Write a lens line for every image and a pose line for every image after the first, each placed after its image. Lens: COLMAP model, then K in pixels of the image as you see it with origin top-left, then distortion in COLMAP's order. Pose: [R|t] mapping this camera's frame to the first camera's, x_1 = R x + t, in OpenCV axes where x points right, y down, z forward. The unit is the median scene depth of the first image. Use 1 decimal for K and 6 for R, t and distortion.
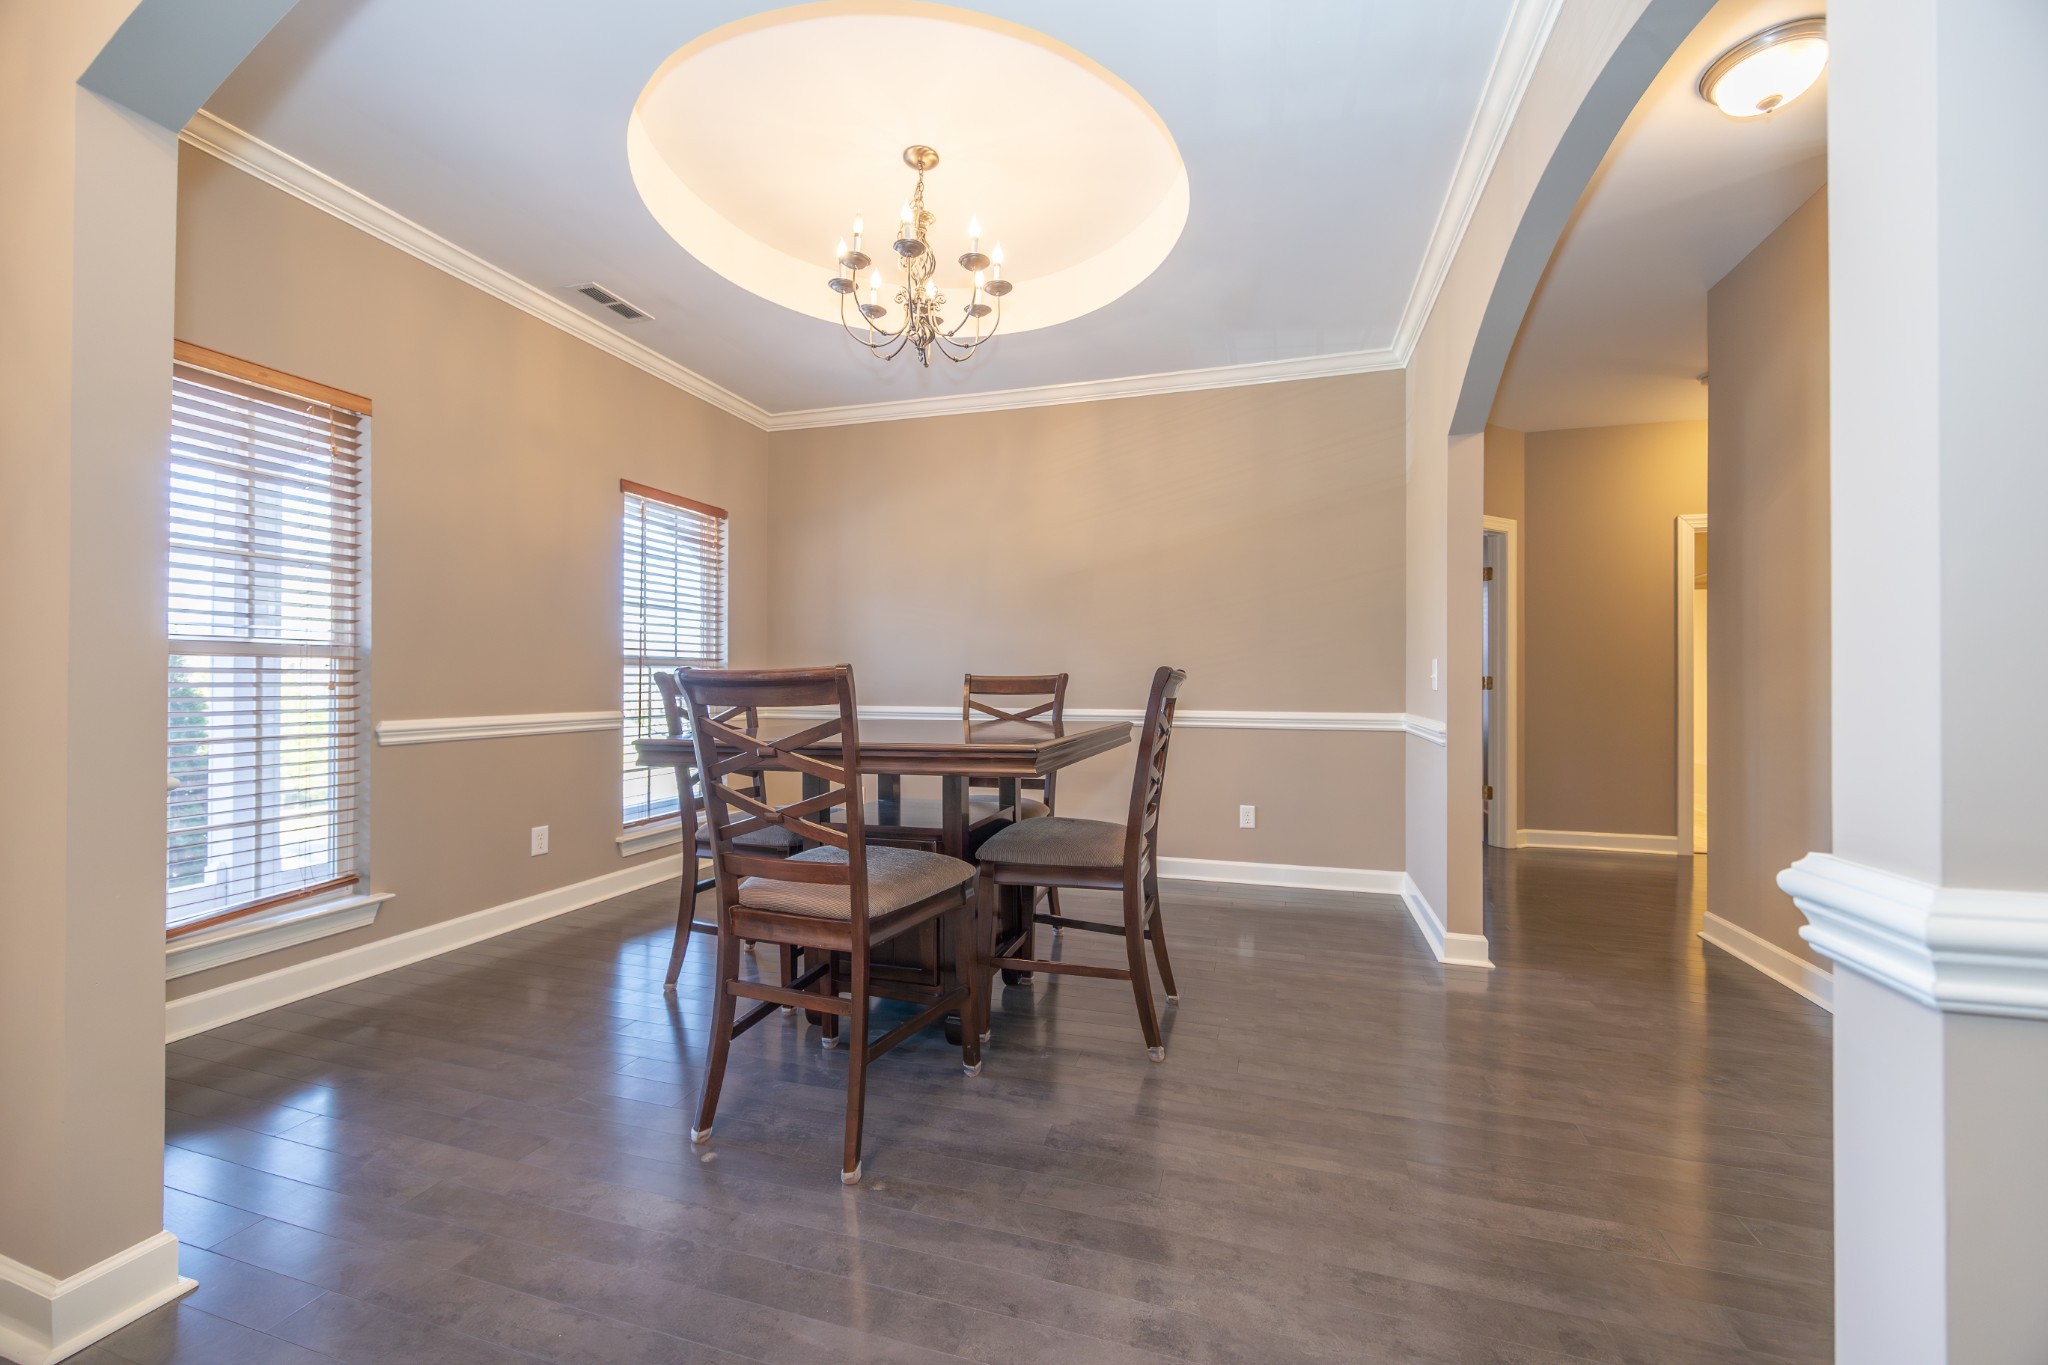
lens RADIAL K [[808.6, 0, 1025.2], [0, 808.6, 682.3], [0, 0, 1]] dist [-0.001062, 0.000339]
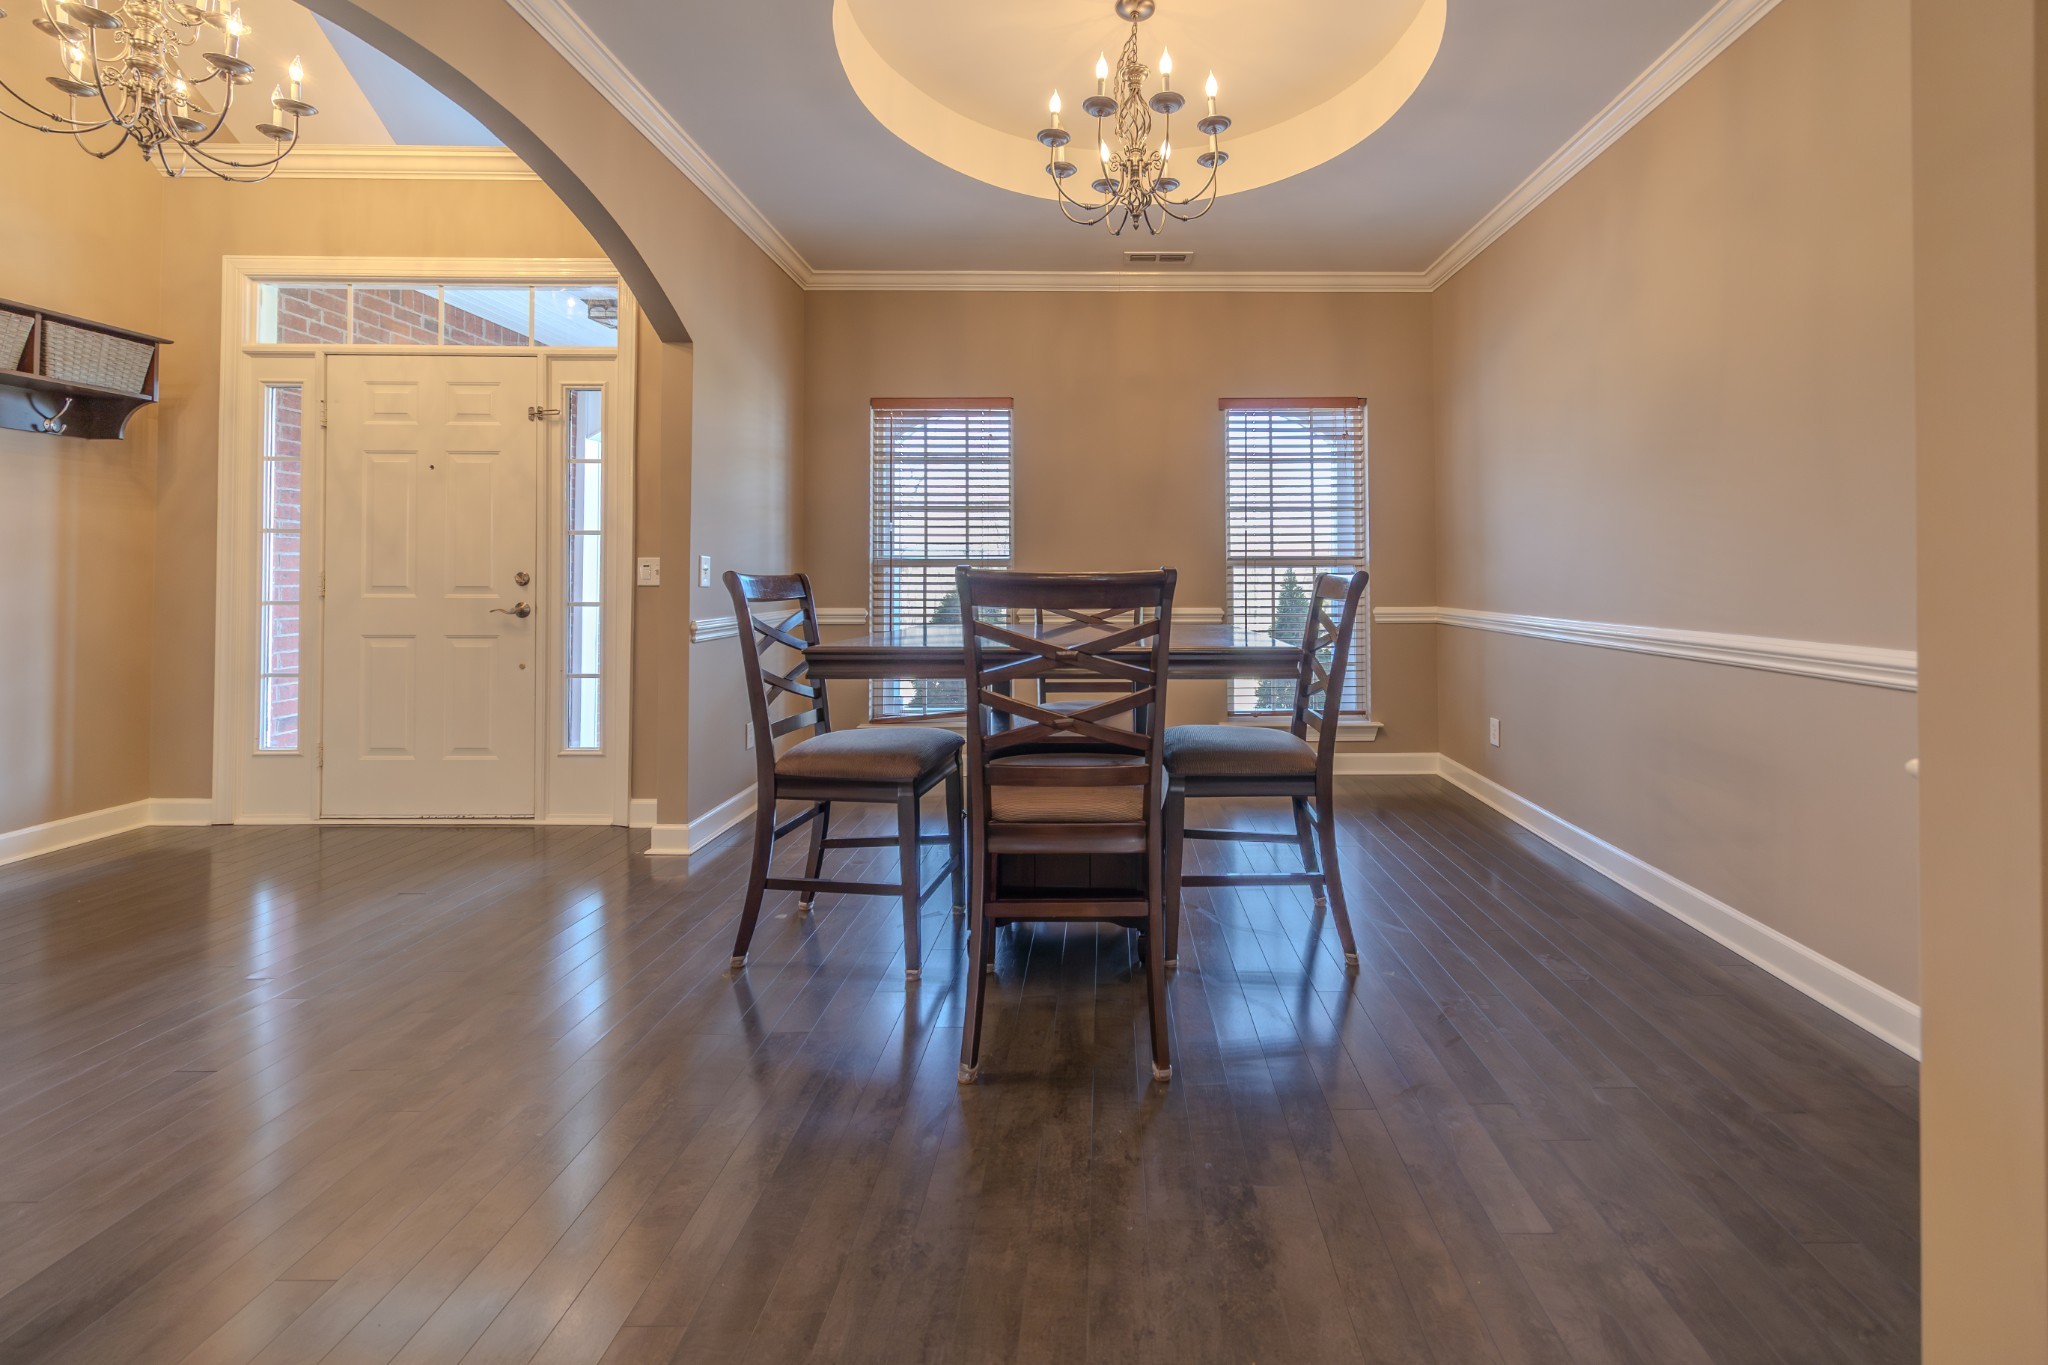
lens RADIAL K [[808.6, 0, 1068.8], [0, 808.6, 579.5], [0, 0, 1]] dist [-0.001062, 0.000339]
pose [[0.299421, 0.001678, -0.954120, 0.501247], [0.004760, 0.999983, 0.003253, -0.007809], [0.954109, -0.005515, 0.299408, 0.464914]]
